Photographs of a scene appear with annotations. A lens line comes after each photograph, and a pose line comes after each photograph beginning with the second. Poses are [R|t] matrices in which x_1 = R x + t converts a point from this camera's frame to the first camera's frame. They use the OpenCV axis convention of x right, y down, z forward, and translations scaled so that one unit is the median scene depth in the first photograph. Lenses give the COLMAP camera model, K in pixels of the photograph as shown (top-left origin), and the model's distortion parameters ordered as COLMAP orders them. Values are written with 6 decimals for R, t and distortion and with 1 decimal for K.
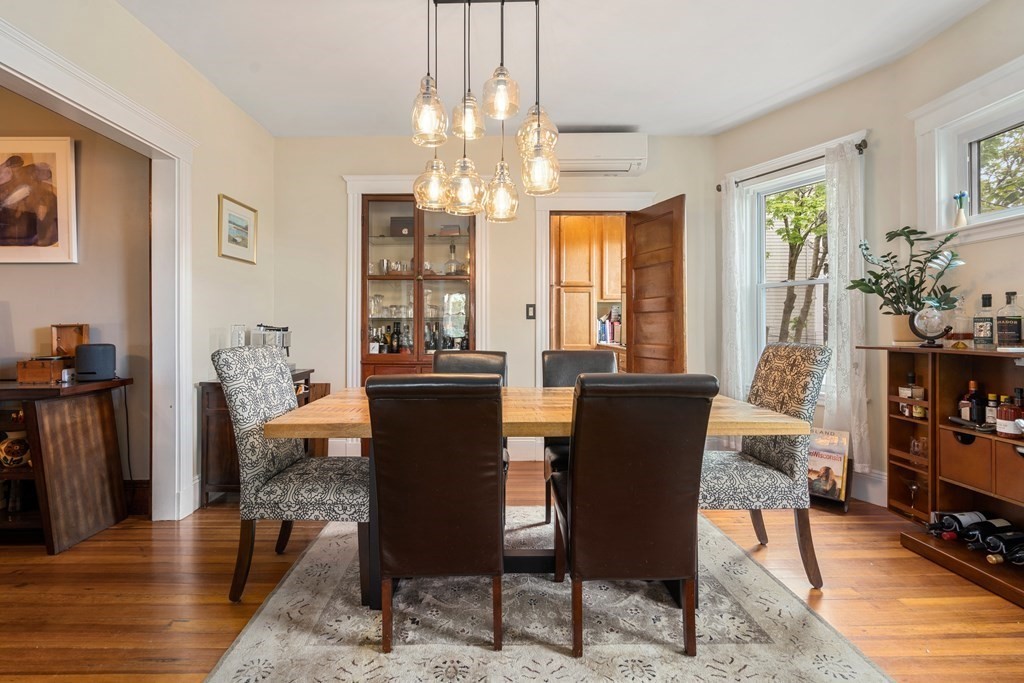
lens RADIAL K [[475.1, 0, 510.6], [0, 475.1, 335.0], [0, 0, 1]] dist [-0.001624, -0.000439]
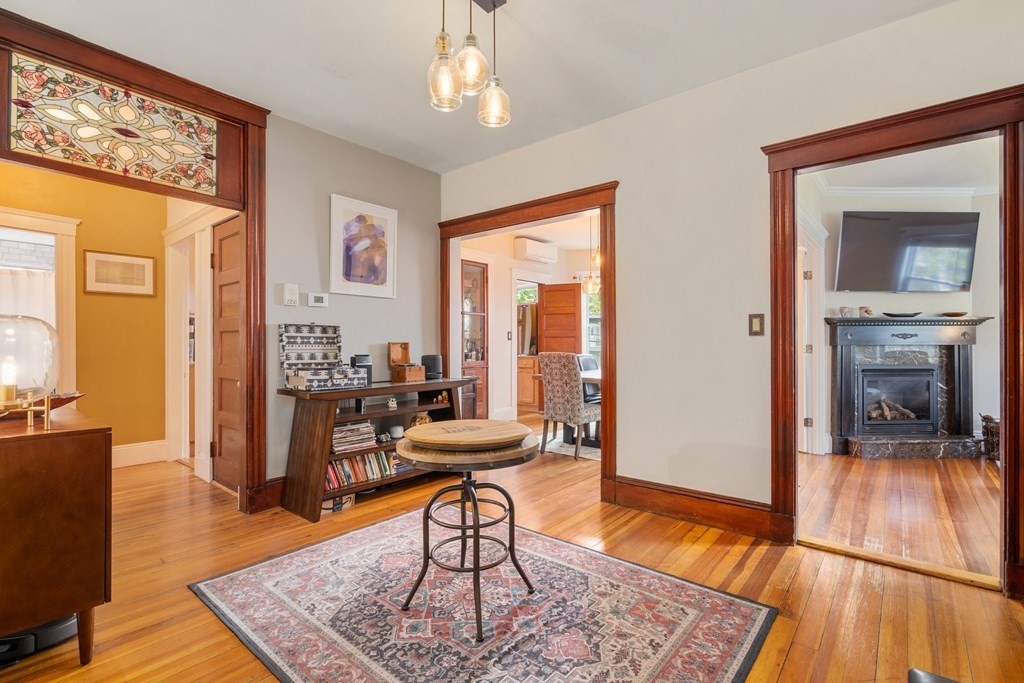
lens RADIAL K [[475.1, 0, 517.1], [0, 475.1, 349.4], [0, 0, 1]] dist [-0.001624, -0.000439]
pose [[0.641067, -0.001426, 0.767483, -1.785091], [0.000390, 0.999999, 0.001533, -0.002388], [-0.767485, -0.000684, 0.641067, -0.192294]]
